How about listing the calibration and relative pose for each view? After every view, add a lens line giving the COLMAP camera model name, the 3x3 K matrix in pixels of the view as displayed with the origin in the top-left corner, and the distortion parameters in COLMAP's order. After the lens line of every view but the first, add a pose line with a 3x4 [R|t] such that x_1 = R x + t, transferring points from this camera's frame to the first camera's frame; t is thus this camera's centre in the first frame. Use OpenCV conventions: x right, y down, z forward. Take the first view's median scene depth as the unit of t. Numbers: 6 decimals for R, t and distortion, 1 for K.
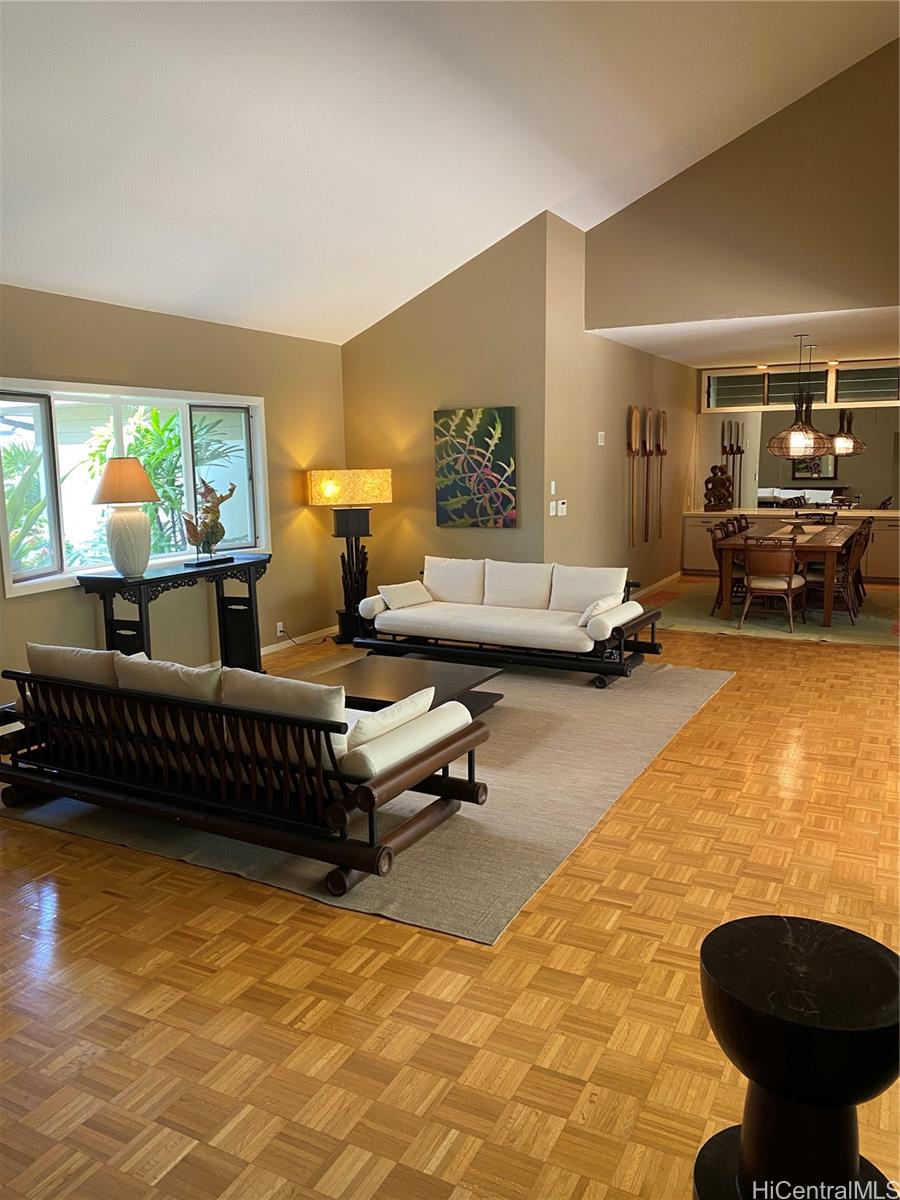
lens RADIAL K [[918.8, 0, 450.2], [0, 918.8, 595.0], [0, 0, 1]] dist [0.045879, -0.062333]
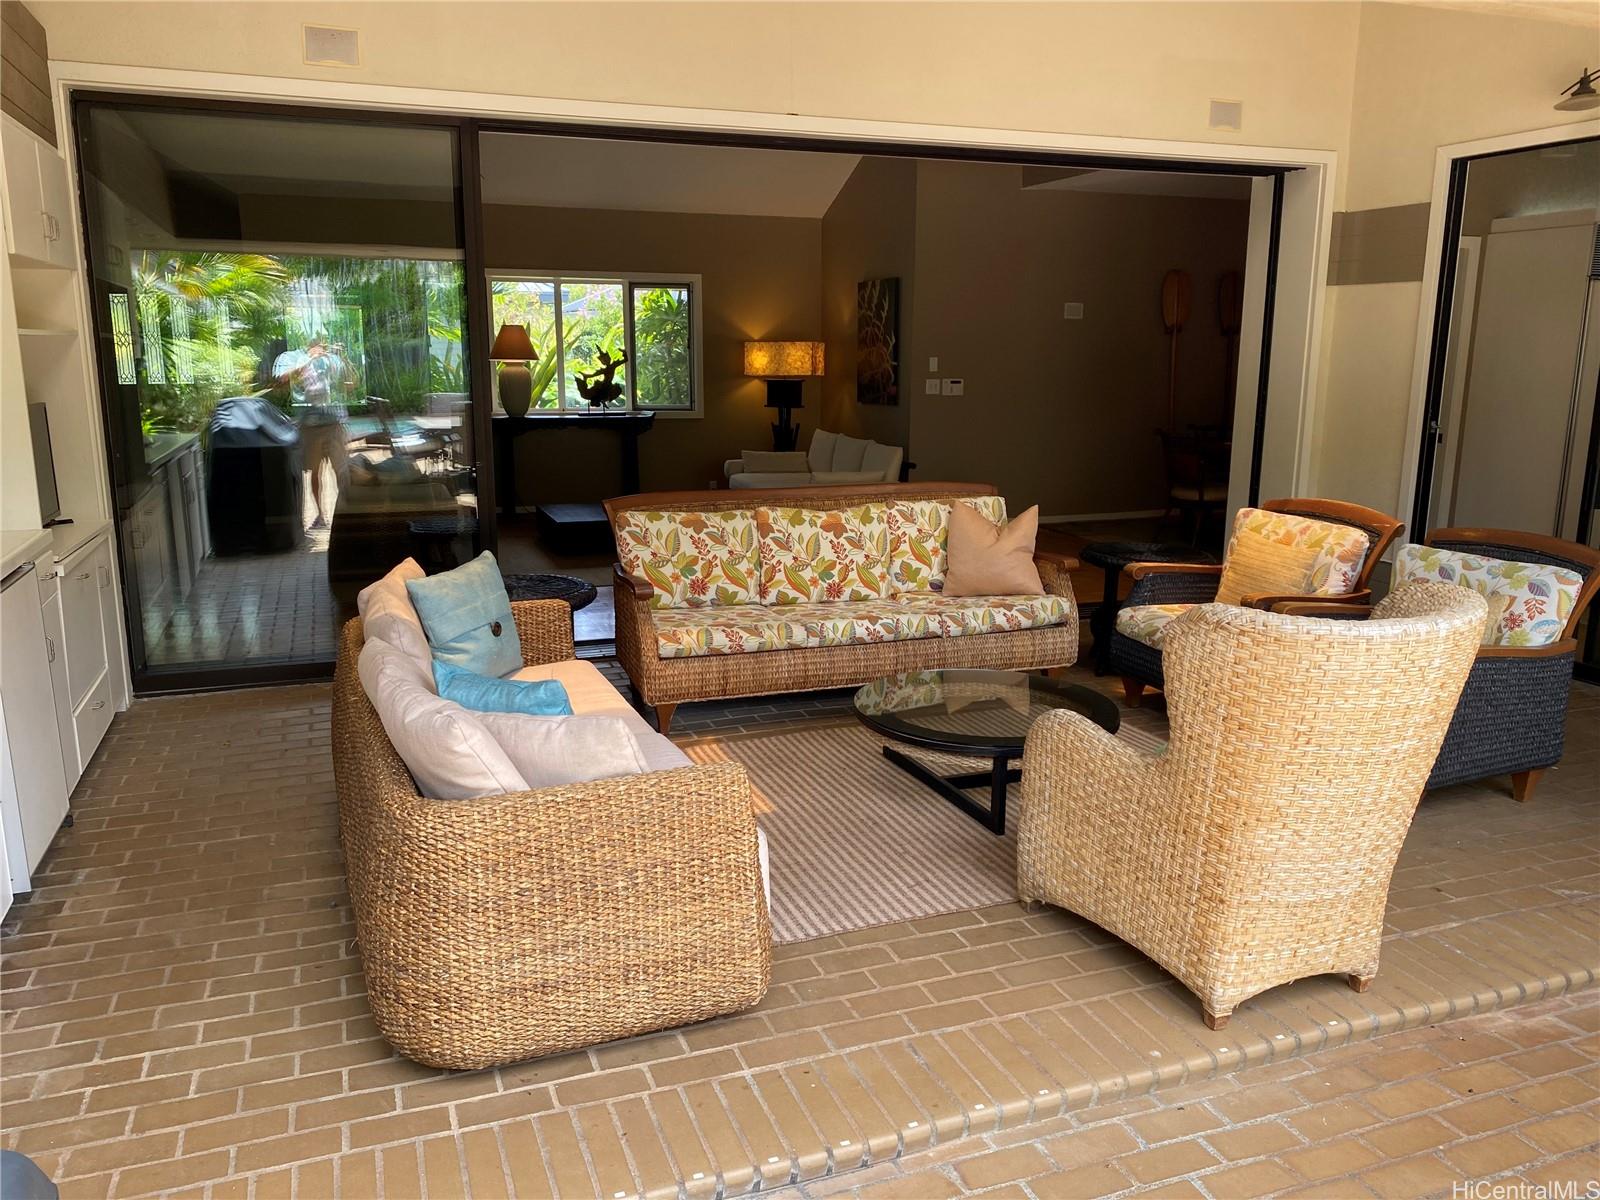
lens RADIAL K [[1225.0, 0, 789.7], [0, 1225.0, 608.1], [0, 0, 1]] dist [0.045879, -0.062333]
pose [[0.723947, 0.159651, -0.671128, 0.891022], [-0.113651, 0.987161, 0.112236, 0.005472], [0.680429, -0.004979, 0.732797, -0.021004]]
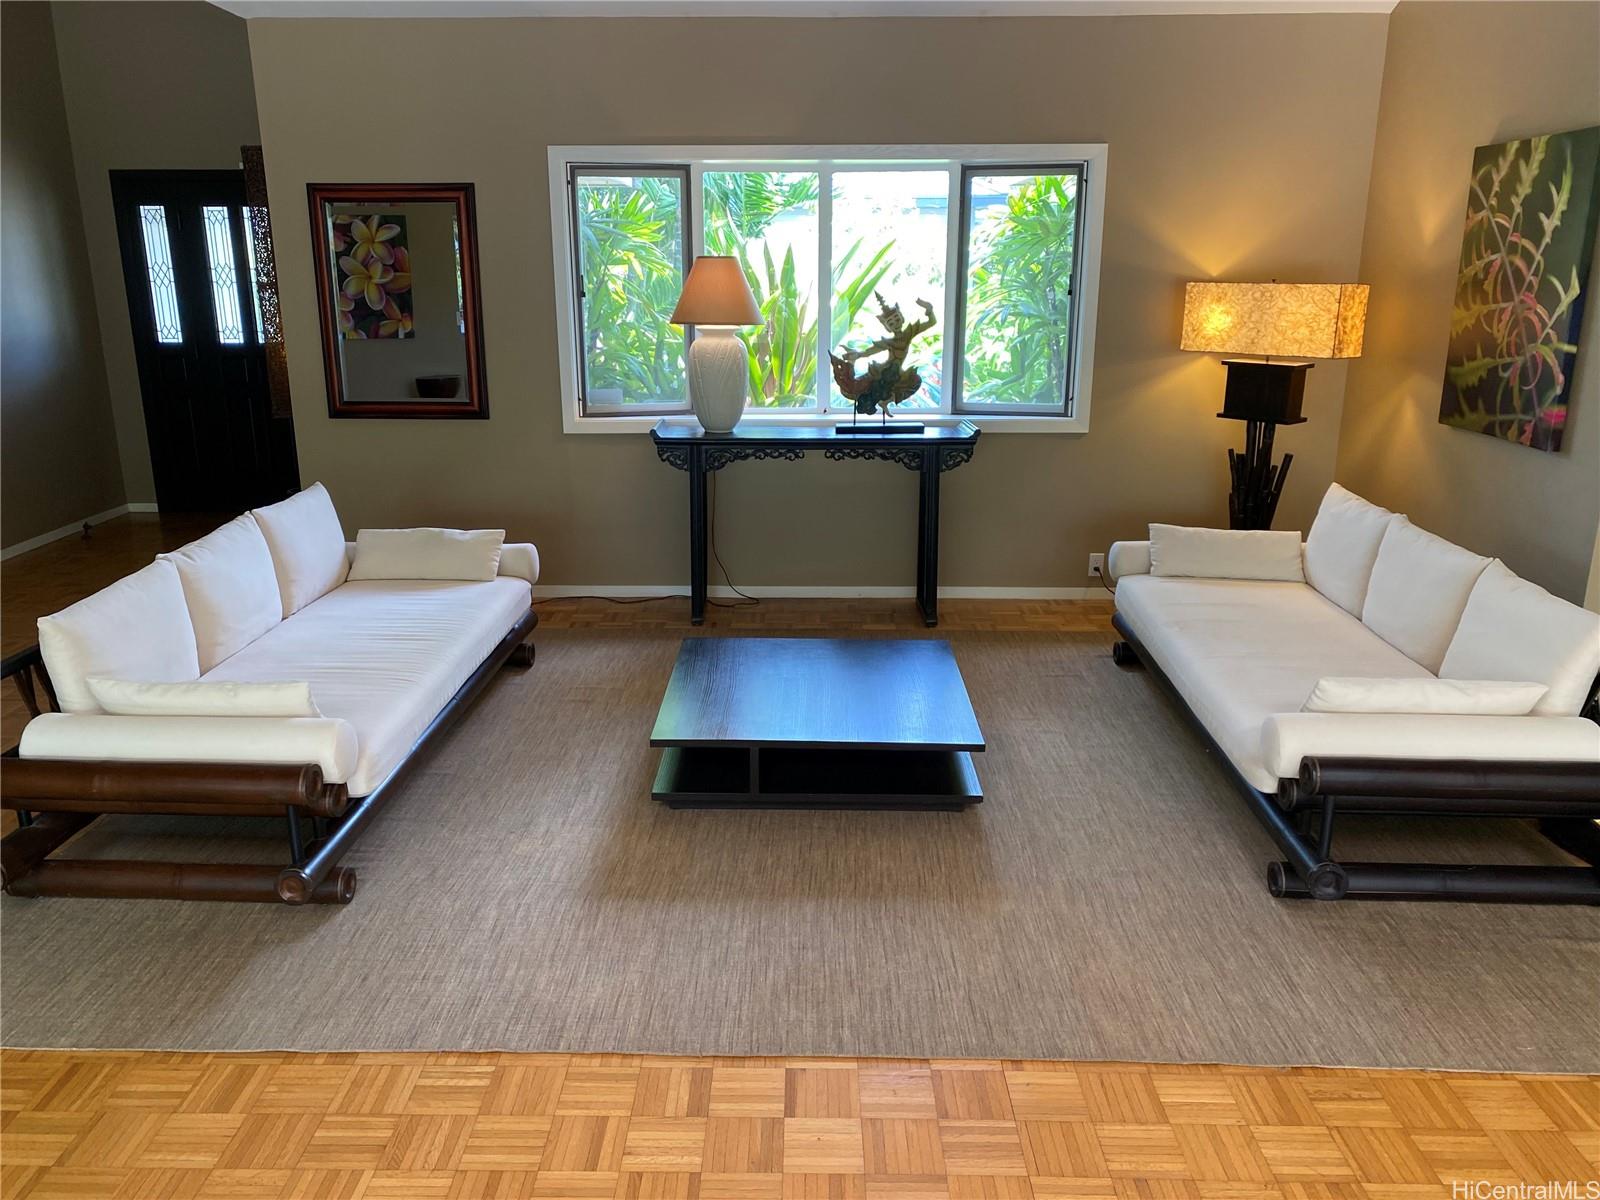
lens RADIAL K [[1225.0, 0, 782.5], [0, 1225.0, 602.4], [0, 0, 1]] dist [0.045879, -0.062333]
pose [[0.425576, 0.259890, -0.866800, 0.399494], [-0.136364, 0.965352, 0.222487, -0.083318], [0.894589, 0.023515, 0.446270, 0.479565]]
